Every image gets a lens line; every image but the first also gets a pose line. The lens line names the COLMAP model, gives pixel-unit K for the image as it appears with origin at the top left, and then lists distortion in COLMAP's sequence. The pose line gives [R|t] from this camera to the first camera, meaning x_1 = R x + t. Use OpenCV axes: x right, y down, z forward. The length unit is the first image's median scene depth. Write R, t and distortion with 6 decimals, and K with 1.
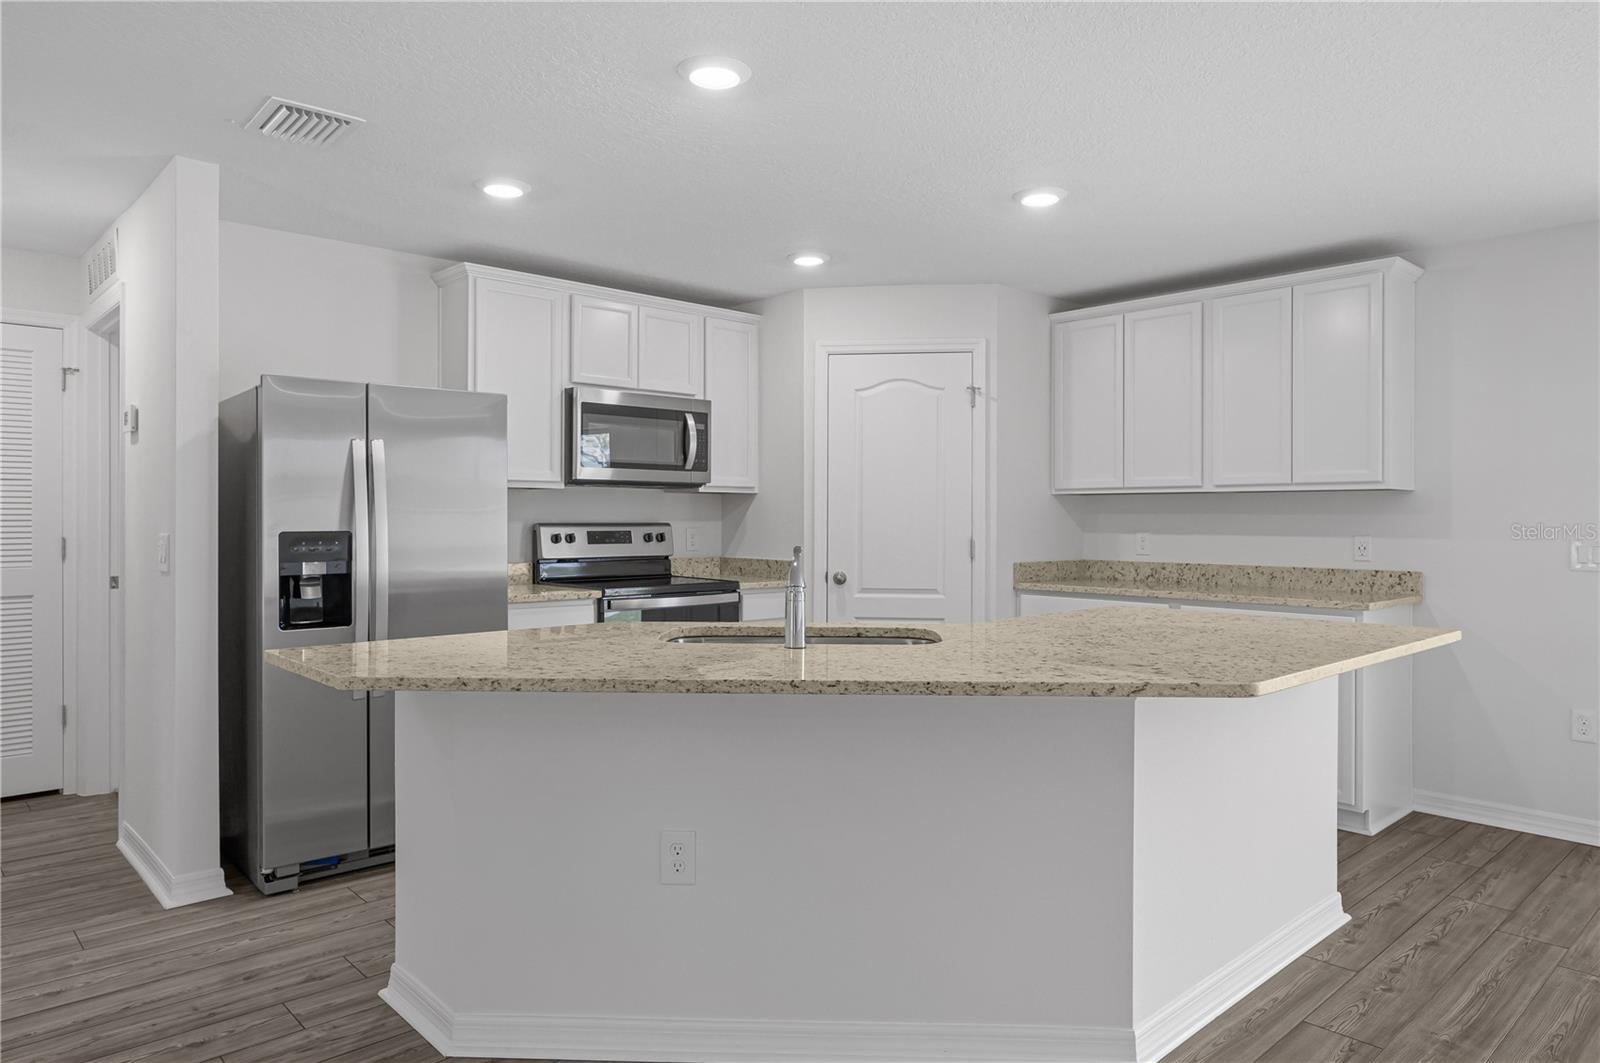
lens RADIAL K [[1025.6, 0, 816.0], [0, 1025.6, 516.8], [0, 0, 1]] dist [-0.000586, 0.002572]
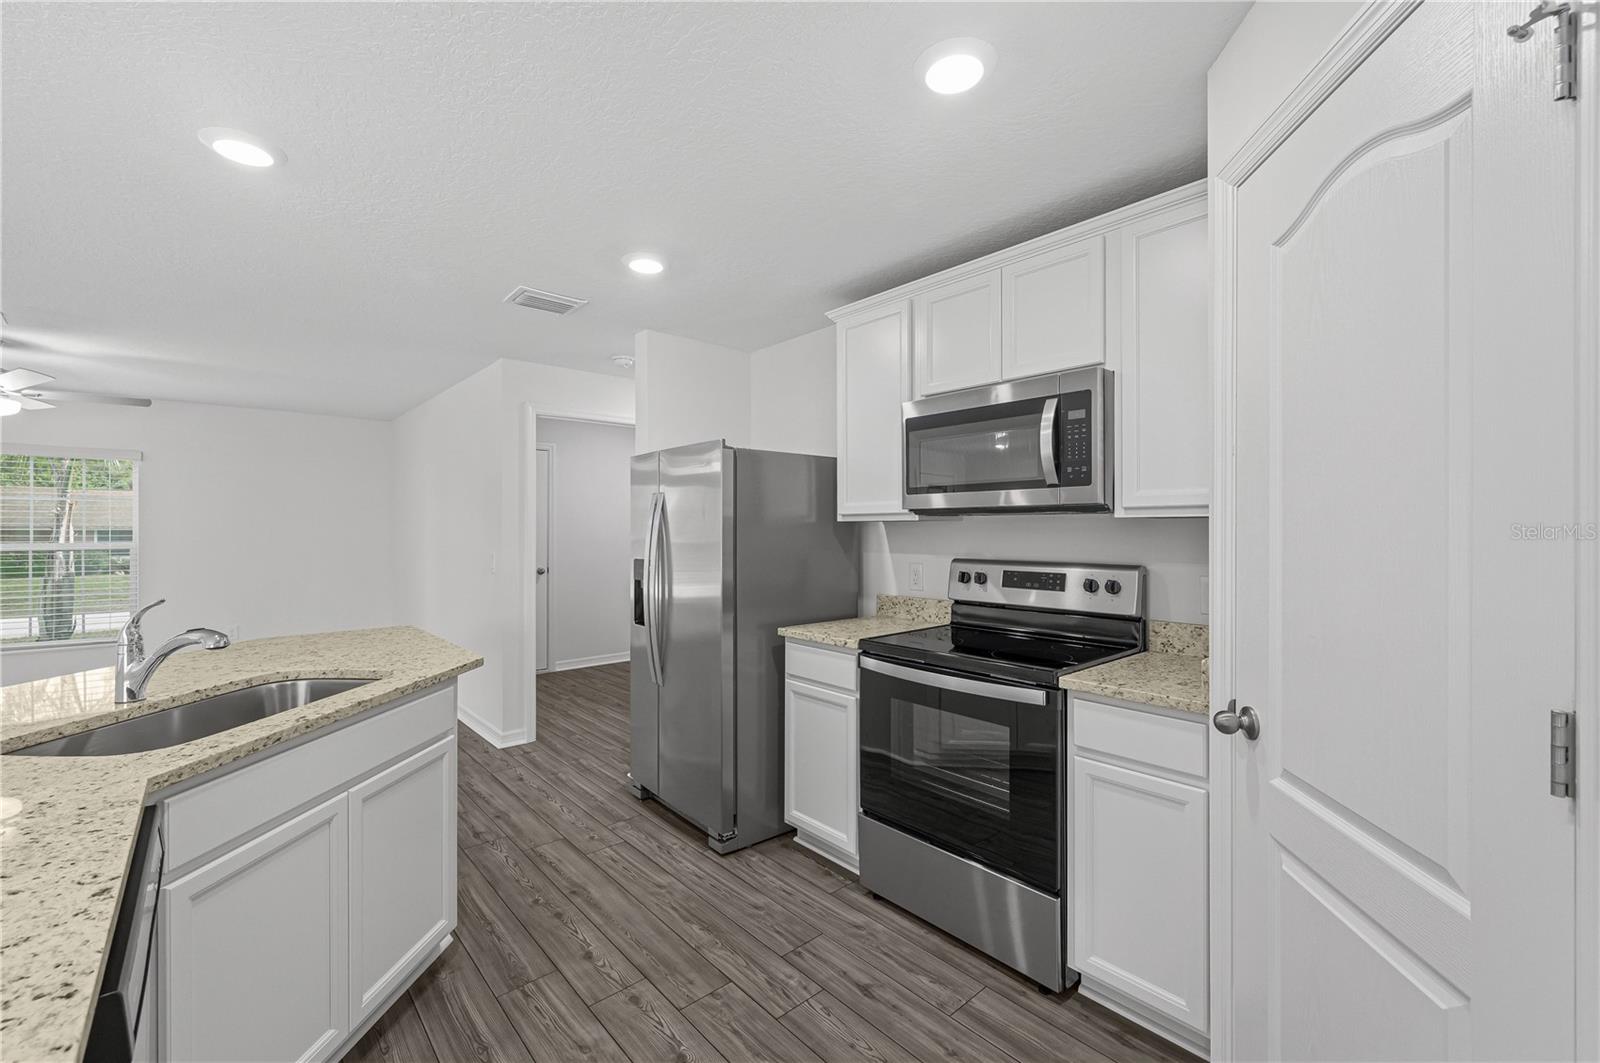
lens RADIAL K [[682.5, 0, 813.3], [0, 682.5, 521.3], [0, 0, 1]] dist [-0.002217, 0.000168]
pose [[-0.054005, -0.014591, -0.998434, 0.549792], [0.000923, 0.999892, -0.014662, -0.029468], [0.998540, -0.001713, -0.053985, 1.524905]]
